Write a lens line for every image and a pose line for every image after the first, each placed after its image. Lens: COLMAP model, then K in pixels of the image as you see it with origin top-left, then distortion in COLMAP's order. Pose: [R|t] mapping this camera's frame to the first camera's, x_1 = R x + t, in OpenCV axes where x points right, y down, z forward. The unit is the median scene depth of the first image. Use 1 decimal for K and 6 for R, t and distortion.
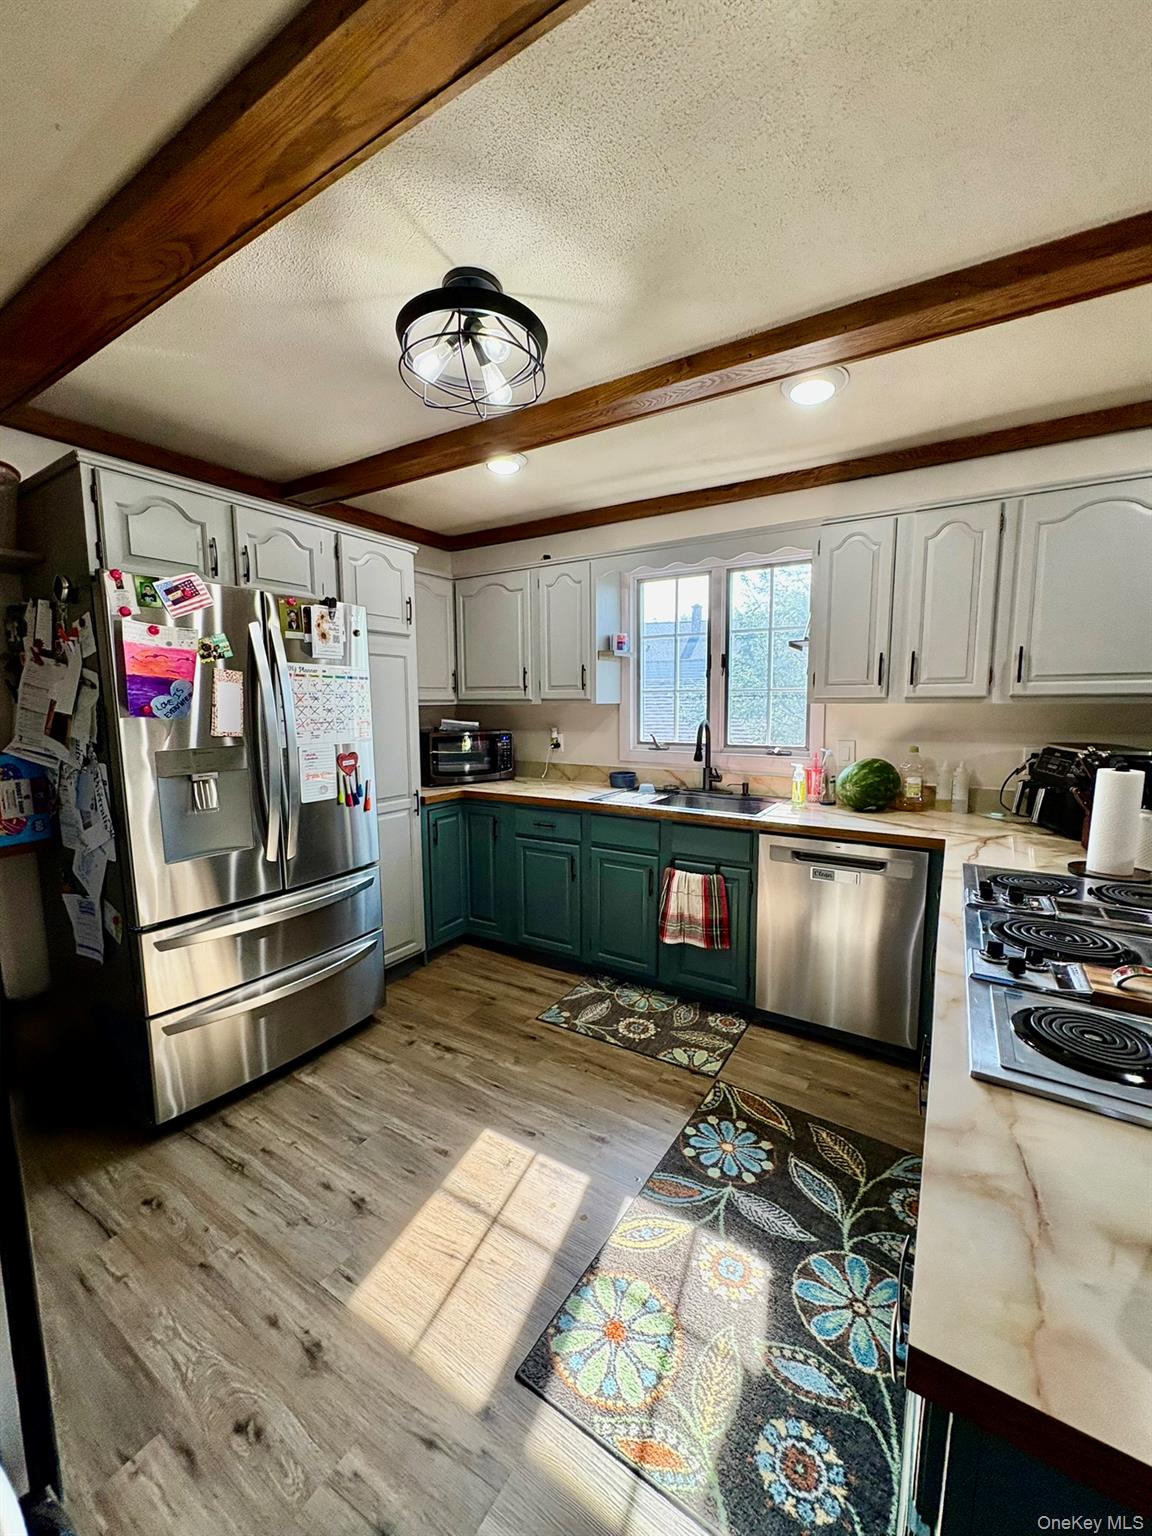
lens RADIAL K [[611.2, 0, 576.8], [0, 611.2, 768.3], [0, 0, 1]] dist [-0.000077, 0.000283]
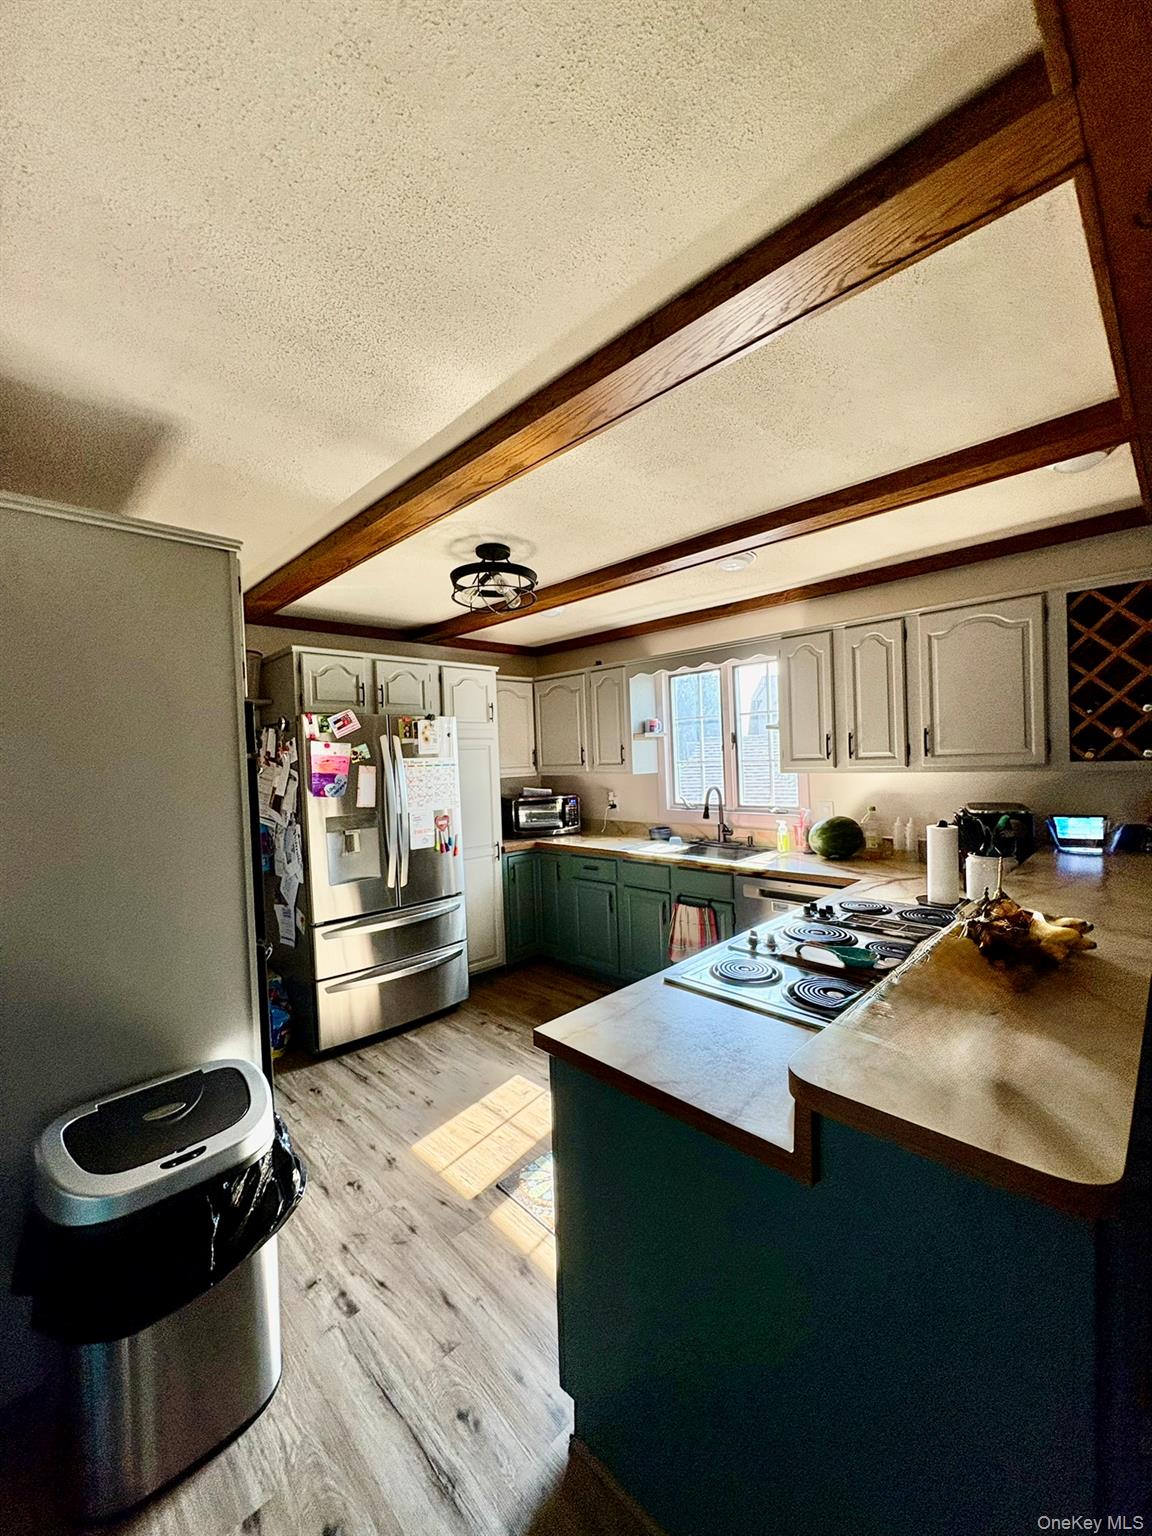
lens RADIAL K [[611.2, 0, 575.0], [0, 611.2, 768.4], [0, 0, 1]] dist [-0.000077, 0.000283]
pose [[0.972784, -0.025435, -0.230313, 0.331021], [0.005141, 0.996082, -0.088289, -0.008413], [0.231656, 0.084703, 0.969103, -0.433699]]
